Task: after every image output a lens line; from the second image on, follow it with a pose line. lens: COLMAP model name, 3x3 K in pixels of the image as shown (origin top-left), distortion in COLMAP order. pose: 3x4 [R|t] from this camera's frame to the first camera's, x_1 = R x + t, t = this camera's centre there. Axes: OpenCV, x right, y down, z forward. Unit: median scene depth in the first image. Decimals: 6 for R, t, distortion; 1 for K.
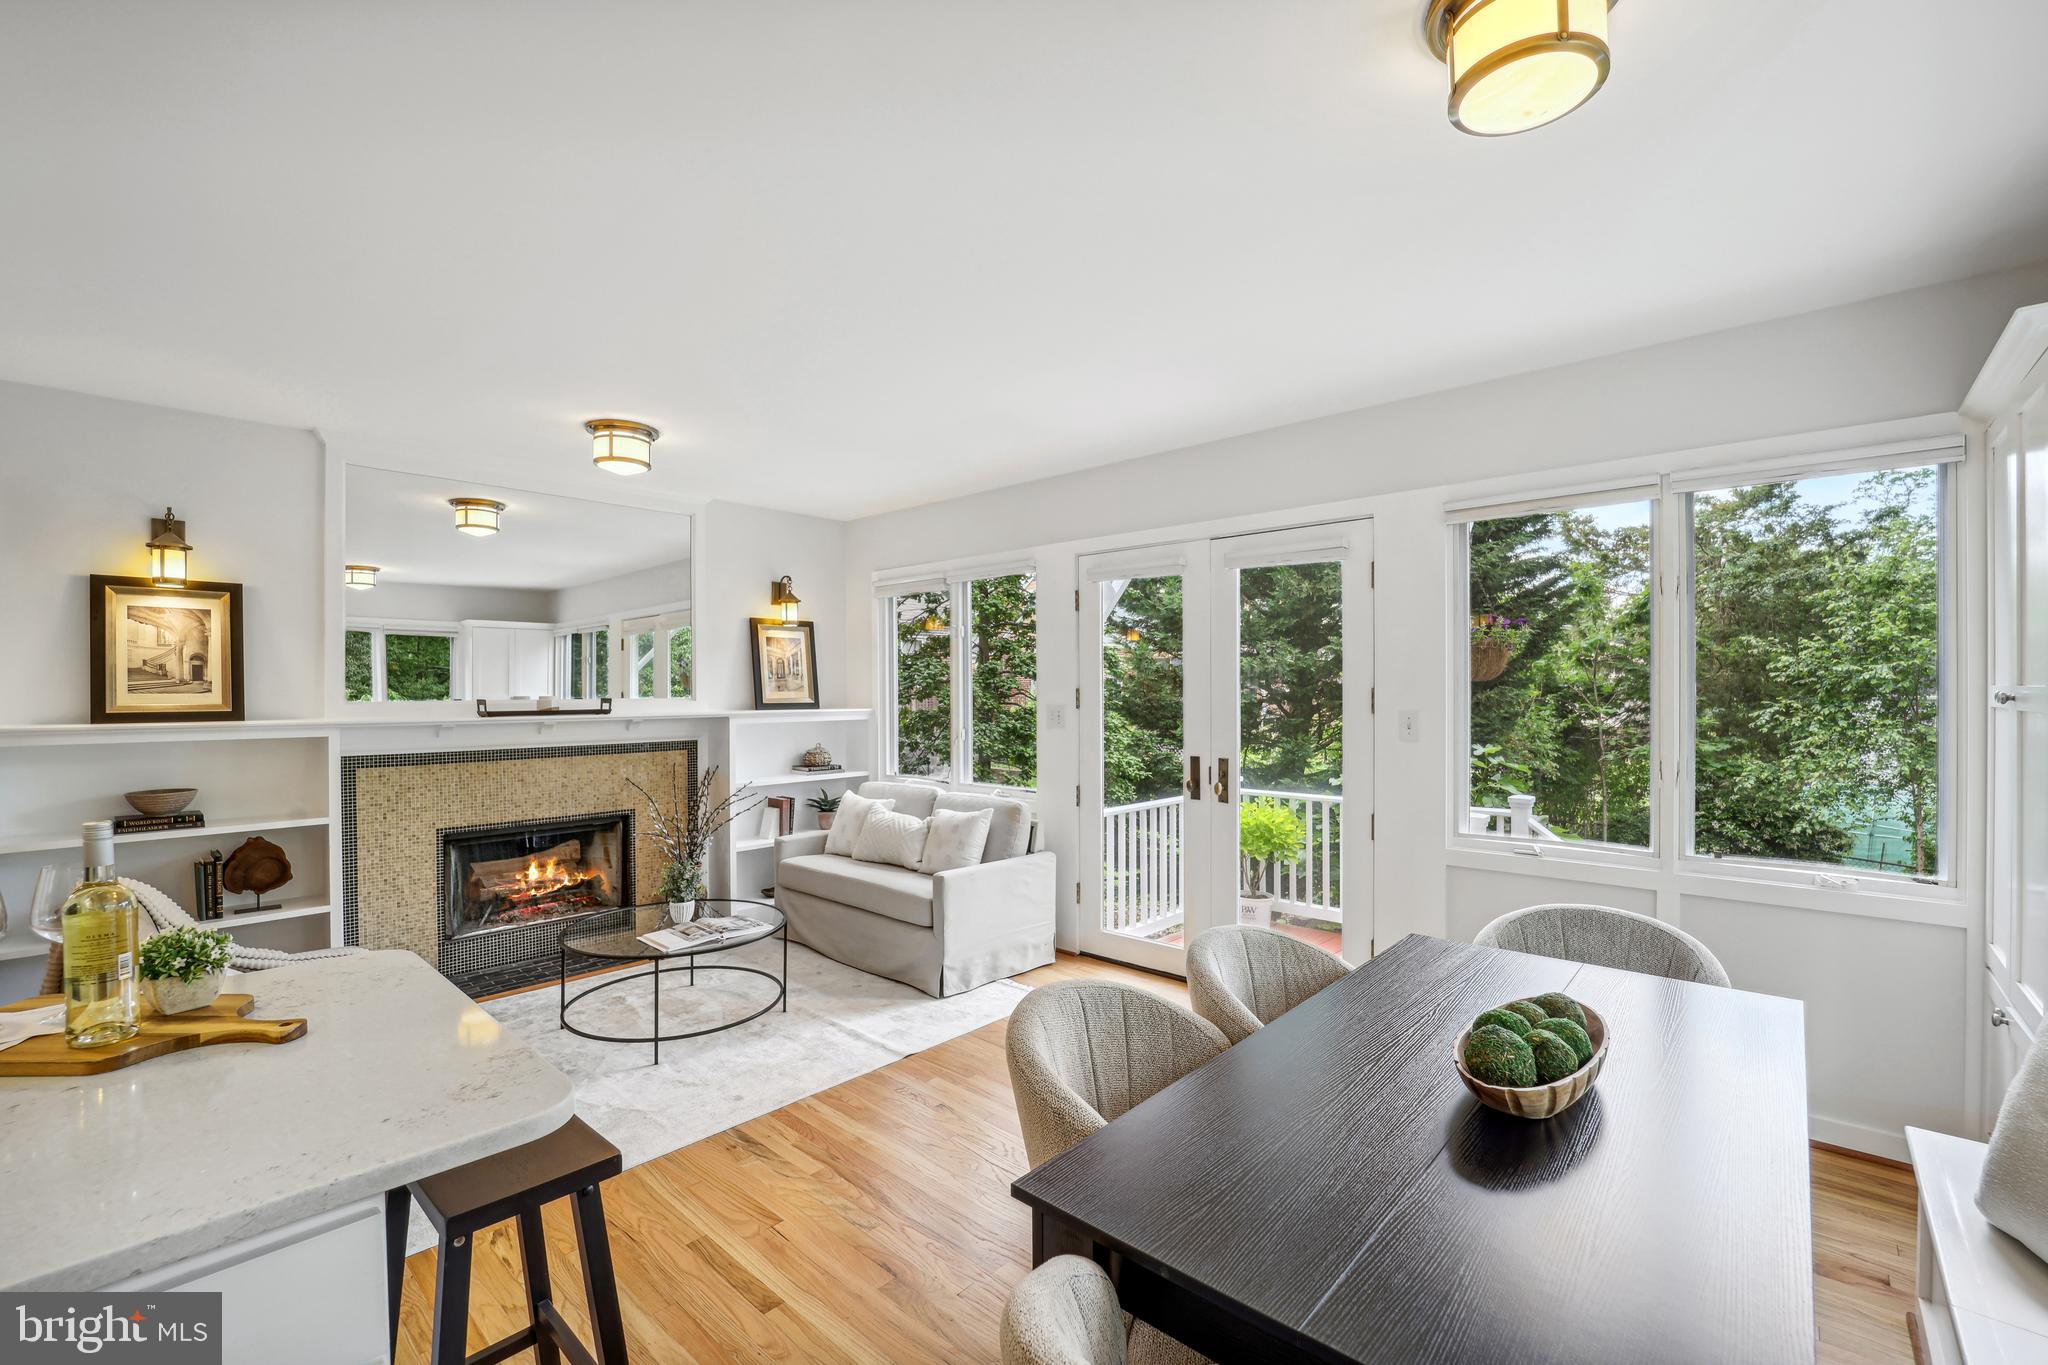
lens RADIAL K [[856.6, 0, 1019.0], [0, 856.6, 709.1], [0, 0, 1]] dist [-0.001434, -0.000113]
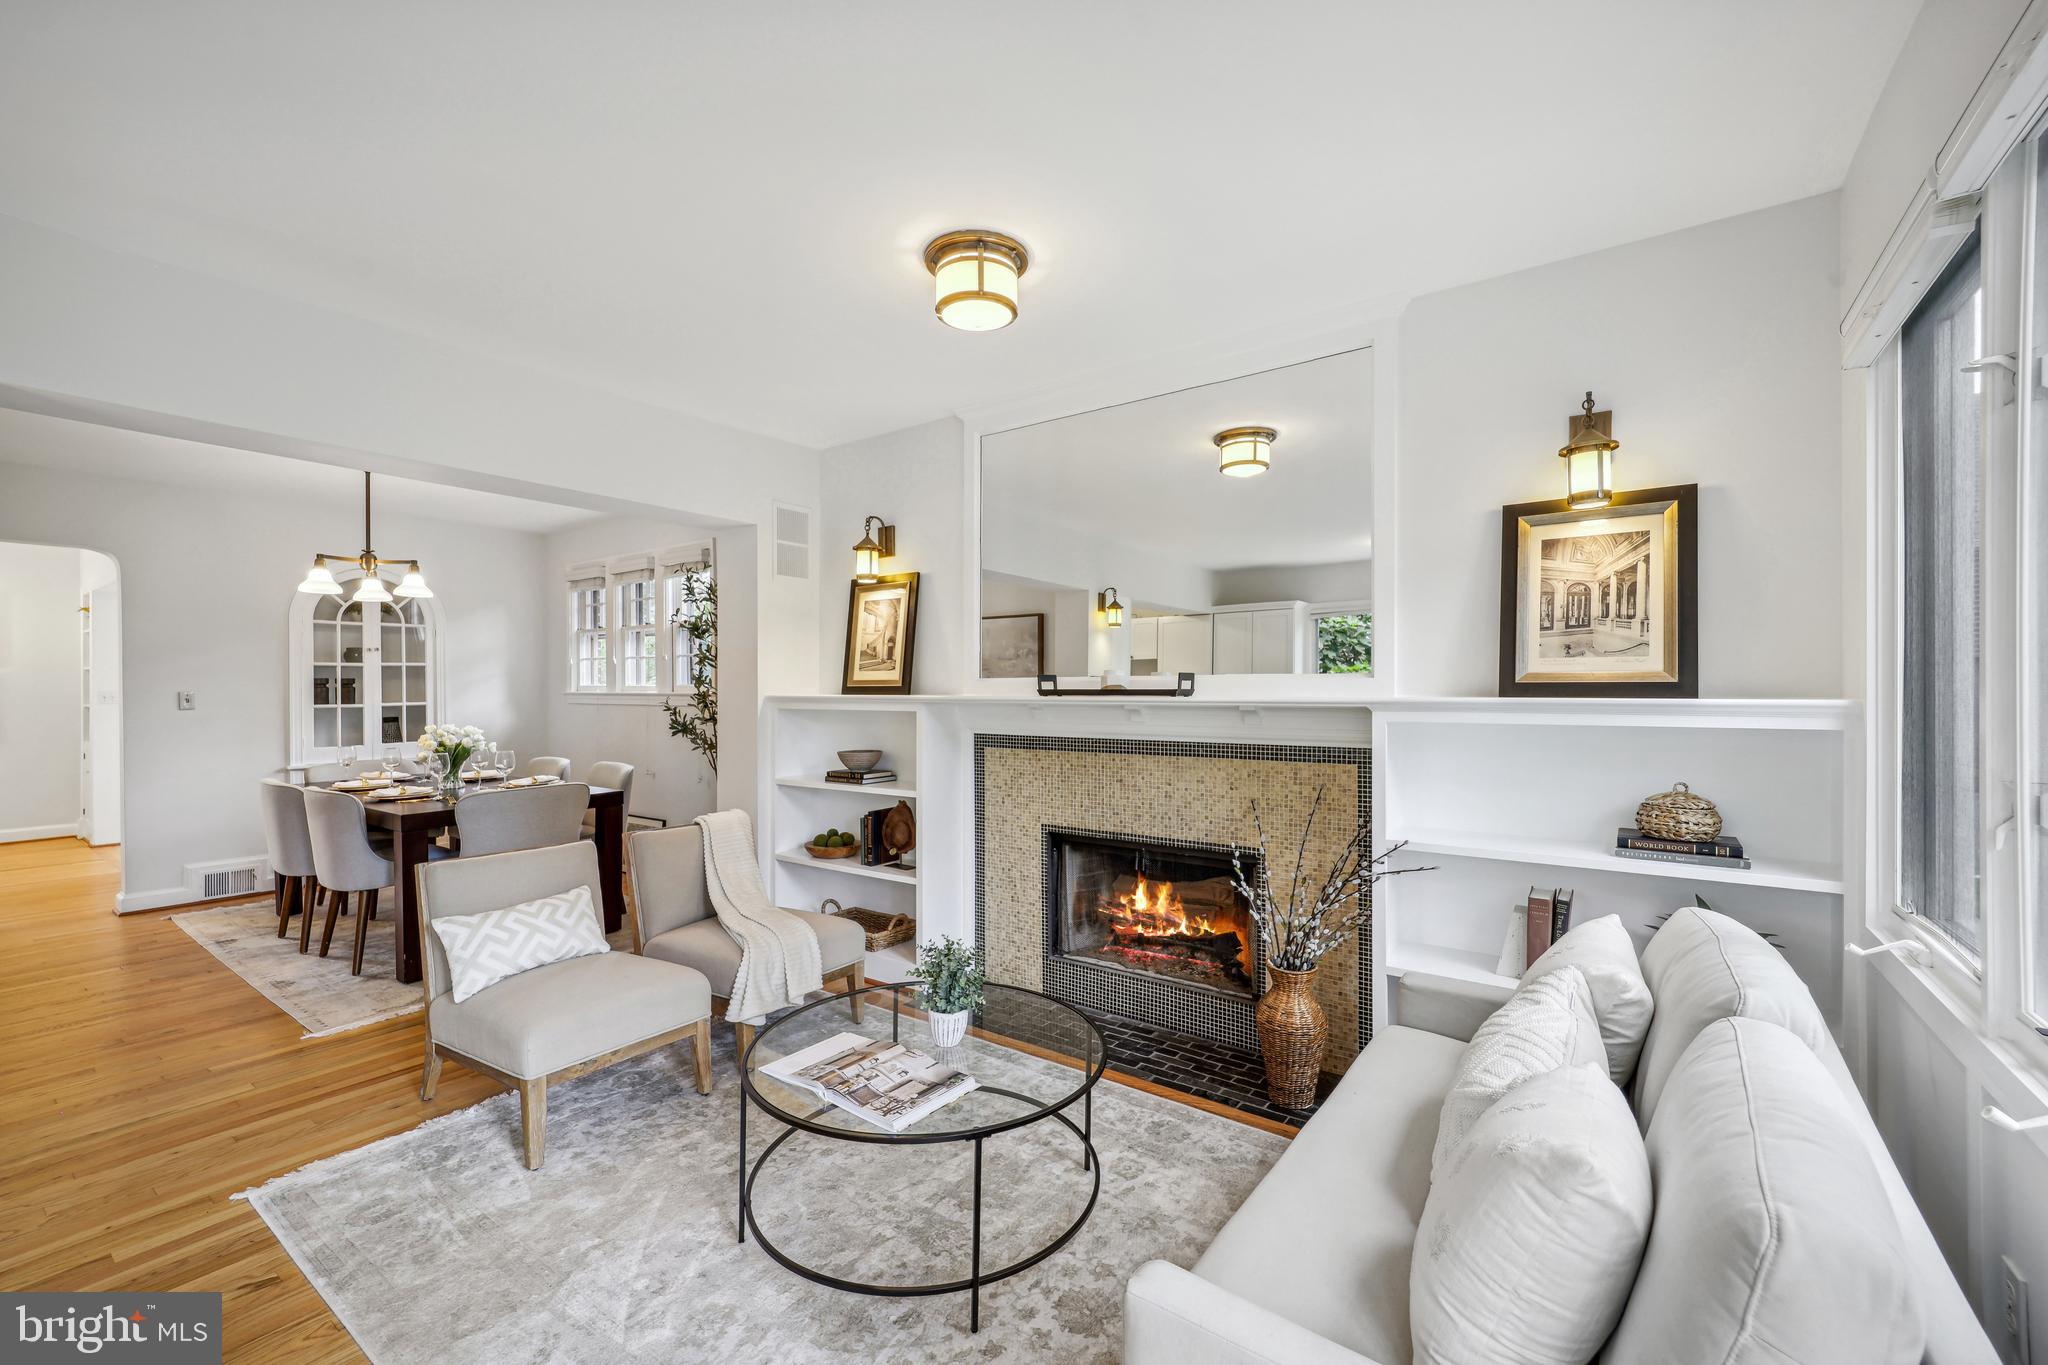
lens RADIAL K [[836.7, 0, 967.9], [0, 836.7, 682.7], [0, 0, 1]] dist [-0.000677, -0.000120]
pose [[0.102083, -0.003368, -0.994770, 0.168744], [-0.019871, 0.999788, -0.005425, 0.002142], [0.994577, 0.020321, 0.101995, 0.867999]]
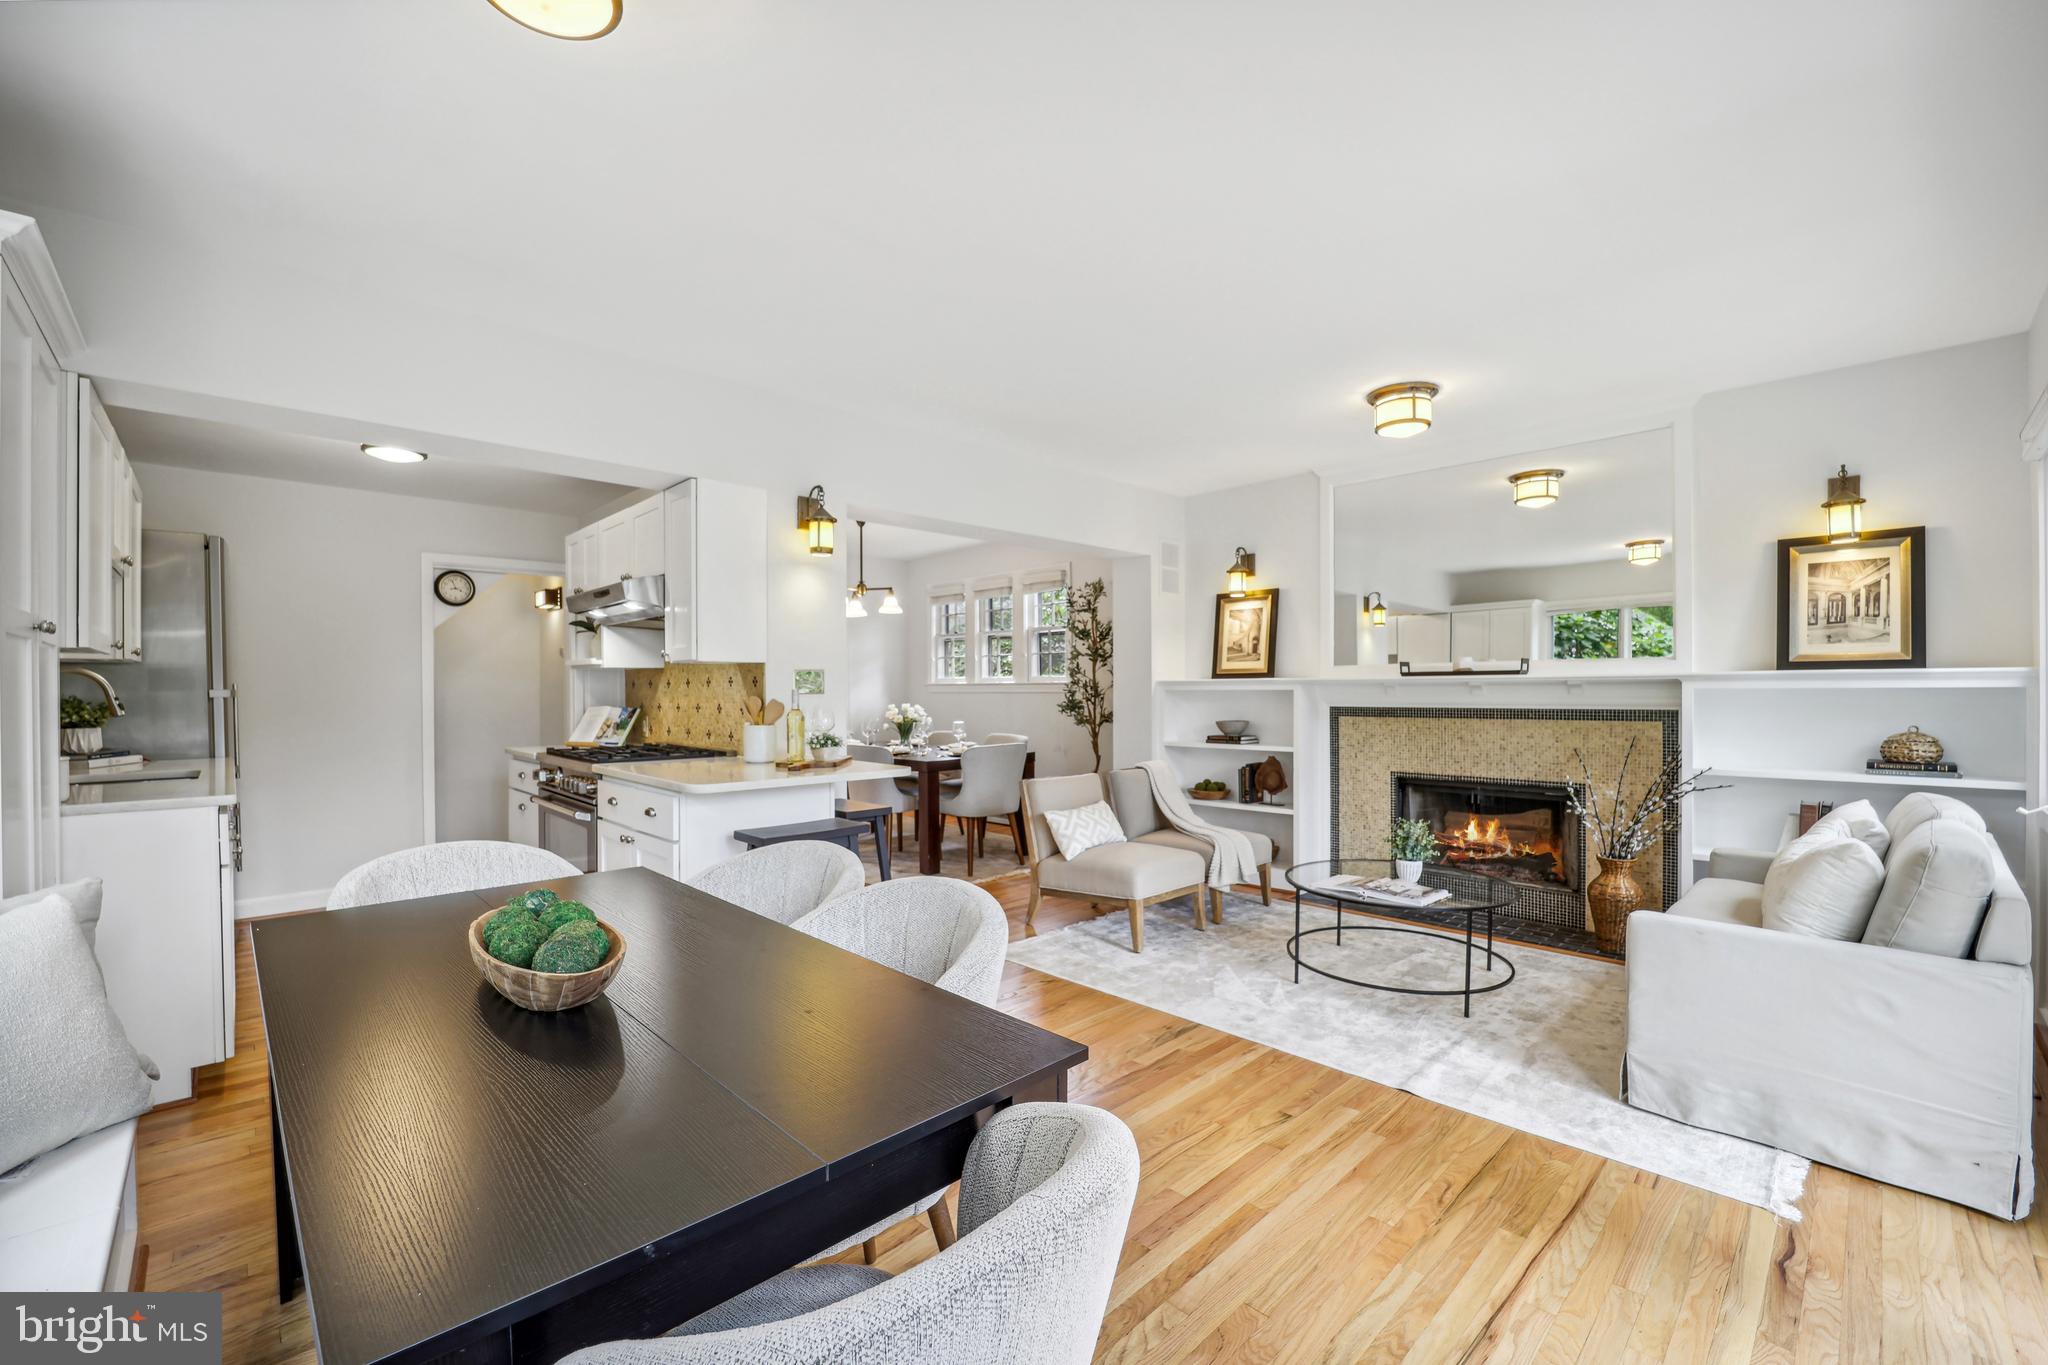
lens RADIAL K [[824.7, 0, 979.1], [0, 824.7, 683.9], [0, 0, 1]] dist [-0.024165, -0.000019]
pose [[-0.071966, -0.002699, -0.997403, 0.520997], [-0.016018, 0.999871, -0.001550, 0.030017], [0.997278, 0.015864, -0.072000, 0.527486]]
